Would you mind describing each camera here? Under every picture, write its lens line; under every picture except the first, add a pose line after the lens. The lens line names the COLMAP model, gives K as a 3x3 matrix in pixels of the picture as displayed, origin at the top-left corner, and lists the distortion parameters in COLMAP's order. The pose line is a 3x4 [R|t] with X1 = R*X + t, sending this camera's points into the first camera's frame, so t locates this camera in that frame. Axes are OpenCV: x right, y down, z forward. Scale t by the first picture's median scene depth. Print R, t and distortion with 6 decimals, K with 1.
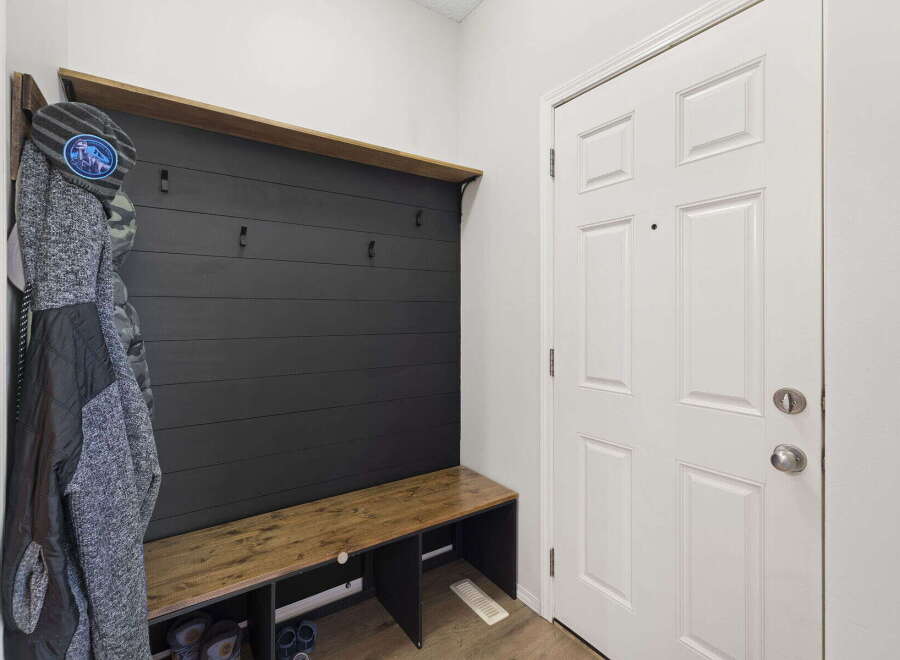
lens RADIAL K [[422.7, 0, 450.7], [0, 422.7, 321.0], [0, 0, 1]] dist [0.000913, 0.000403]
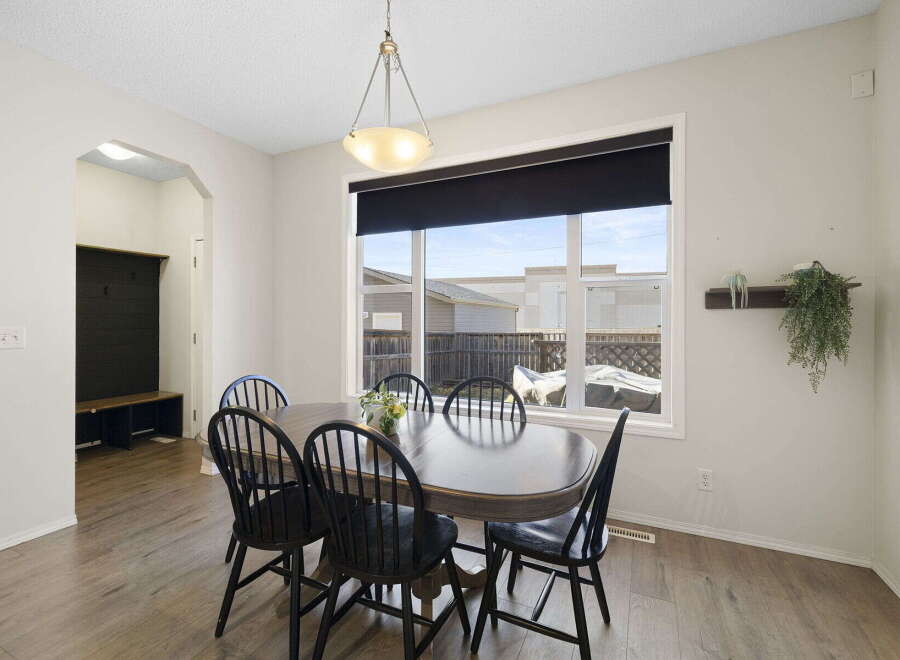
lens RADIAL K [[422.7, 0, 450.7], [0, 422.7, 321.0], [0, 0, 1]] dist [0.000913, 0.000403]
pose [[0.867060, 0.000675, 0.498203, 0.286109], [0.007539, 0.999867, -0.014475, 0.036445], [-0.498147, 0.016307, 0.866939, -1.897111]]
